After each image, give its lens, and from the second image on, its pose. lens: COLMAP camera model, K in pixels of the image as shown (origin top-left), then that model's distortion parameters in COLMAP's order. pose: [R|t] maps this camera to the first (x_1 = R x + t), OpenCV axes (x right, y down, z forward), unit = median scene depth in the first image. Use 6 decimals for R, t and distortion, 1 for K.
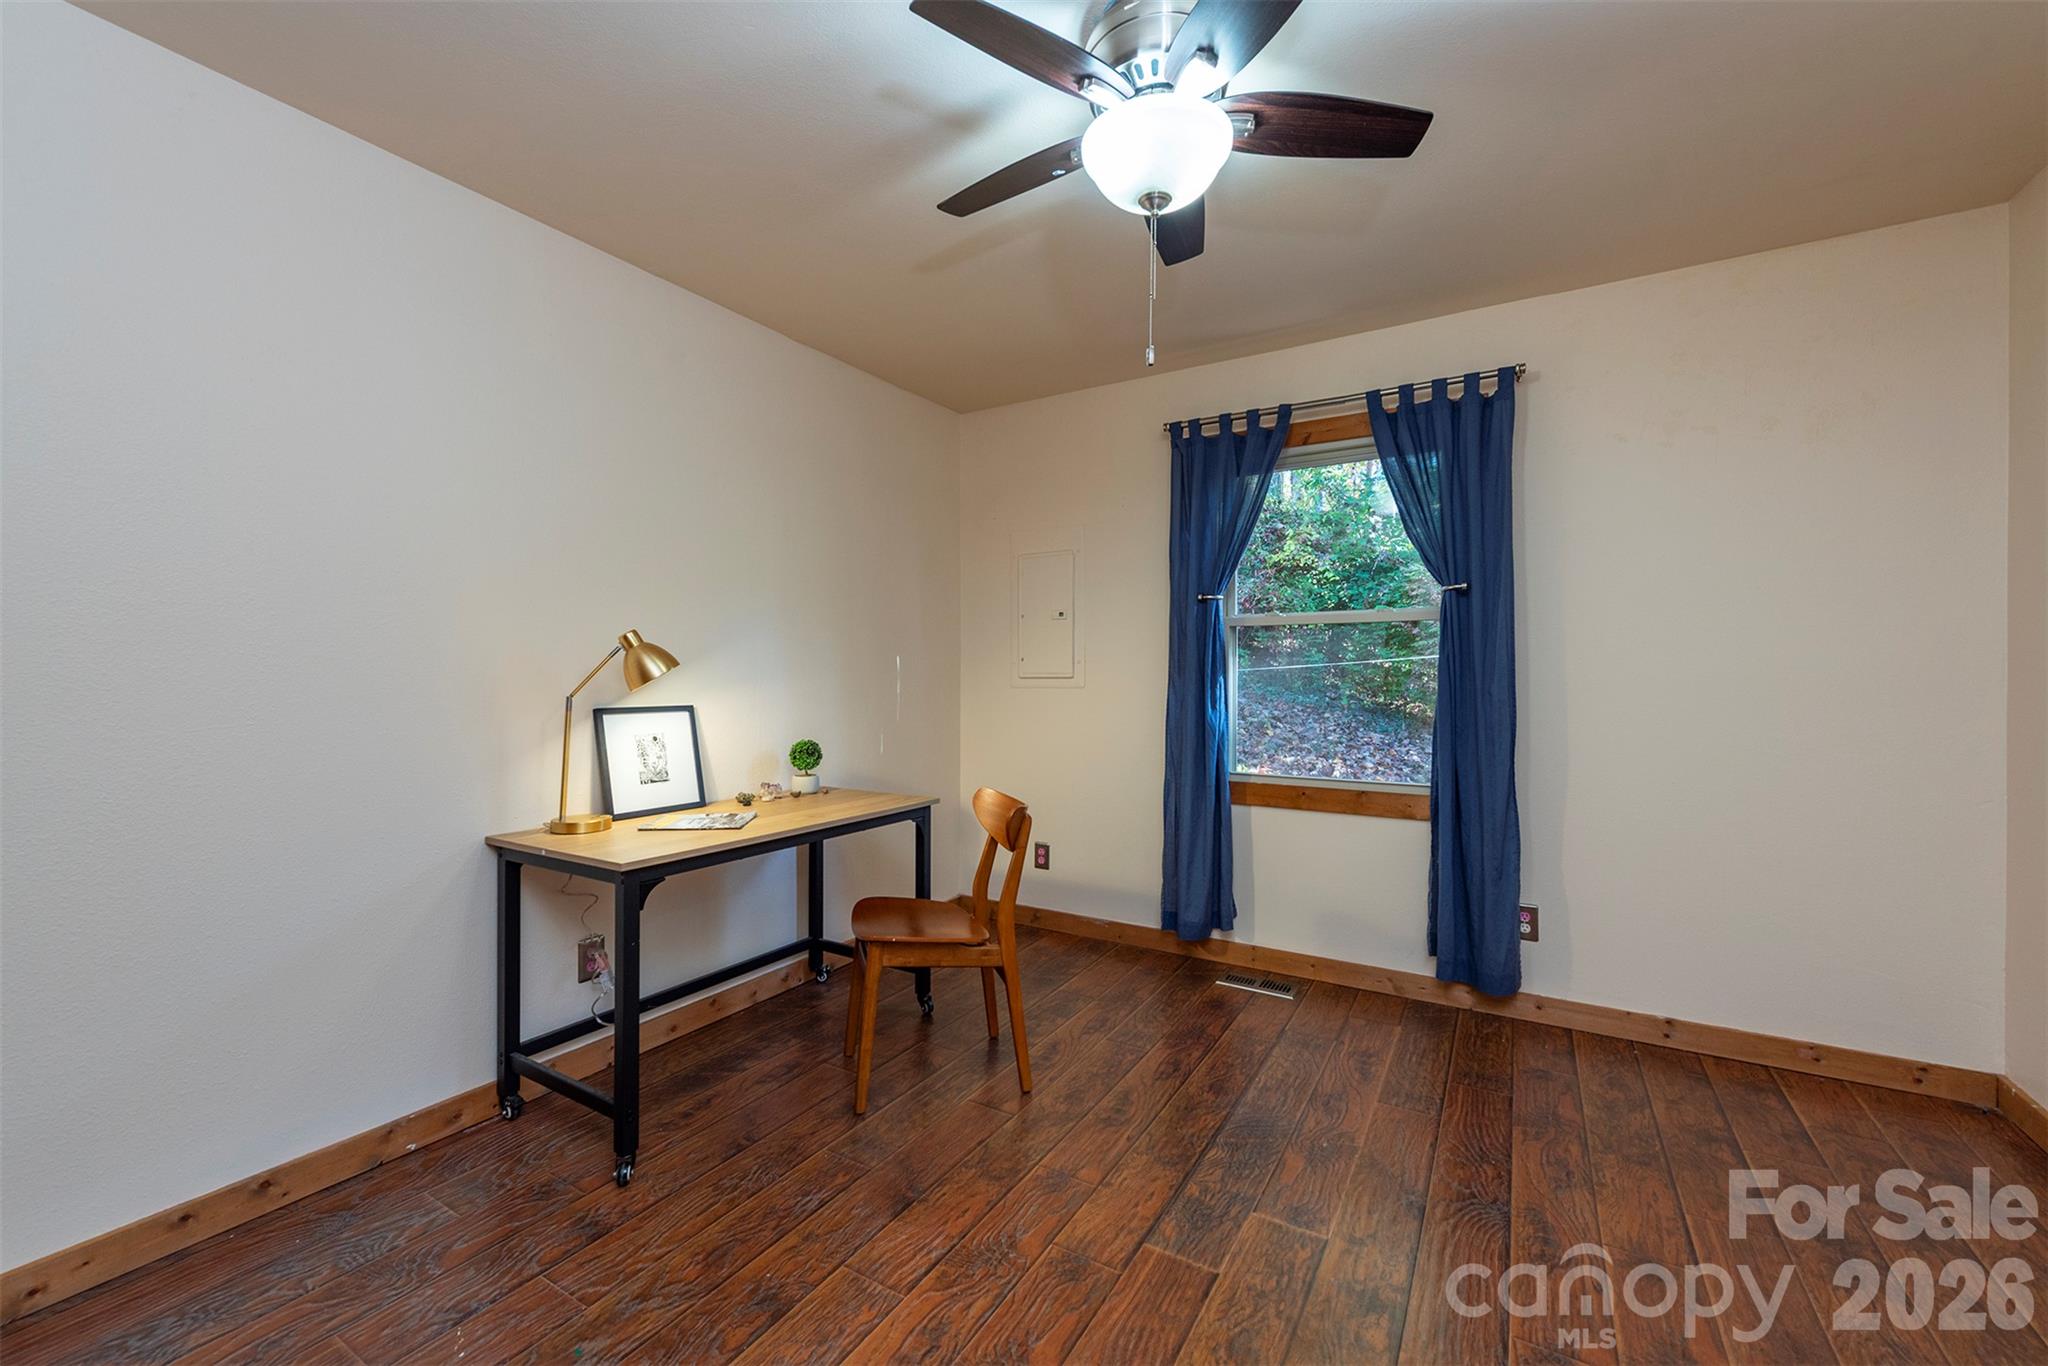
lens RADIAL K [[849.4, 0, 1008.9], [0, 849.4, 676.5], [0, 0, 1]] dist [0.003038, -0.000921]
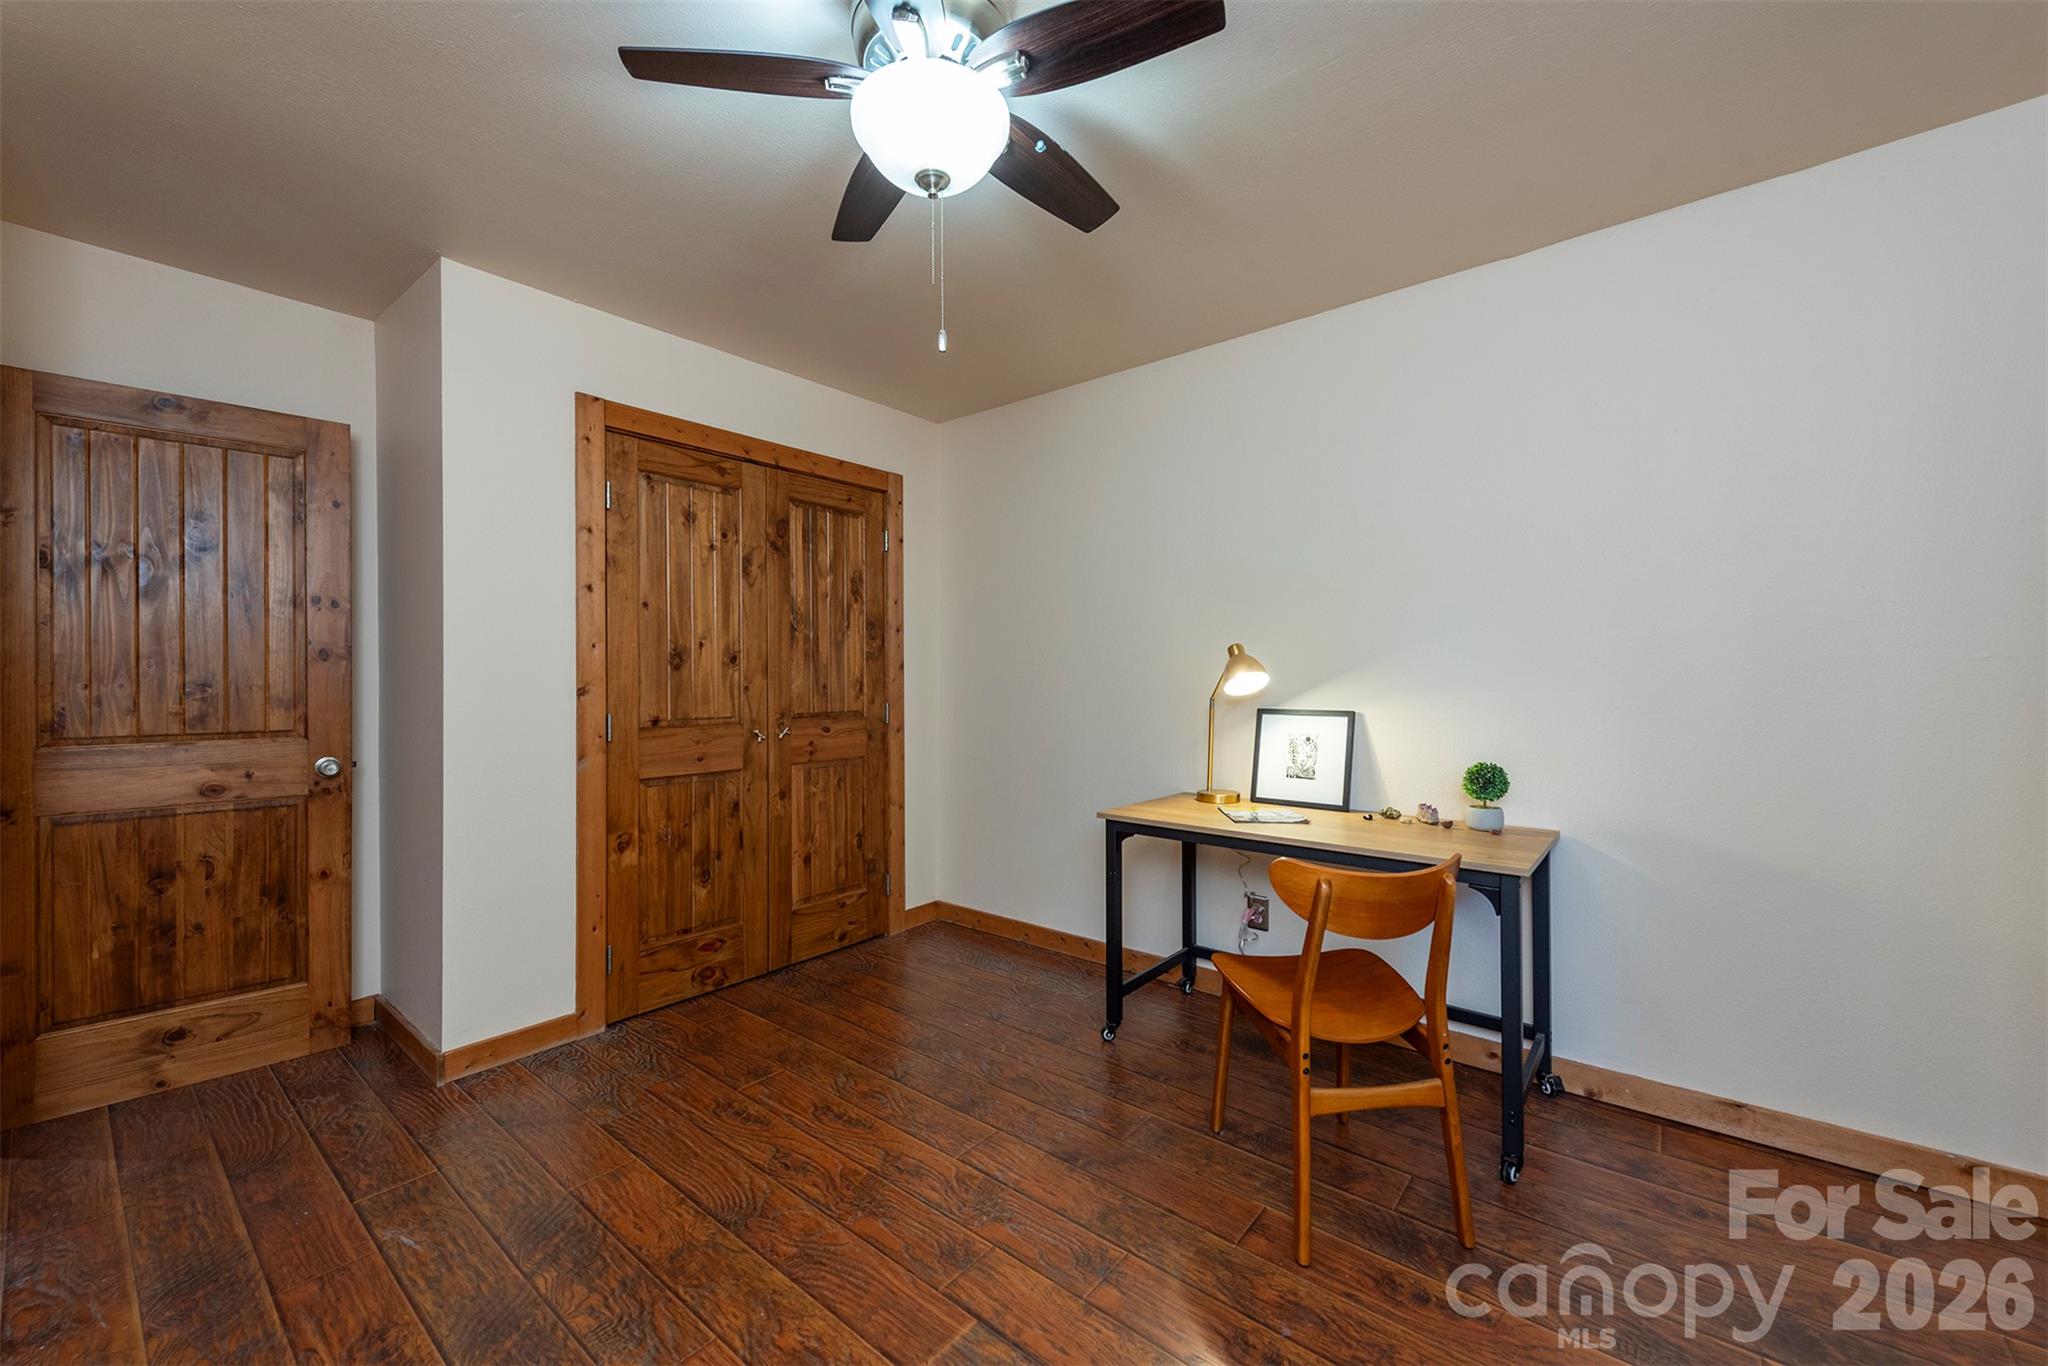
lens RADIAL K [[800.5, 0, 1018.8], [0, 800.5, 678.0], [0, 0, 1]] dist [0.008568, -0.000359]
pose [[-0.146212, 0.004125, -0.989245, 0.781175], [-0.002310, 0.999987, 0.004511, -0.011492], [0.989251, 0.002945, -0.146201, 0.920428]]
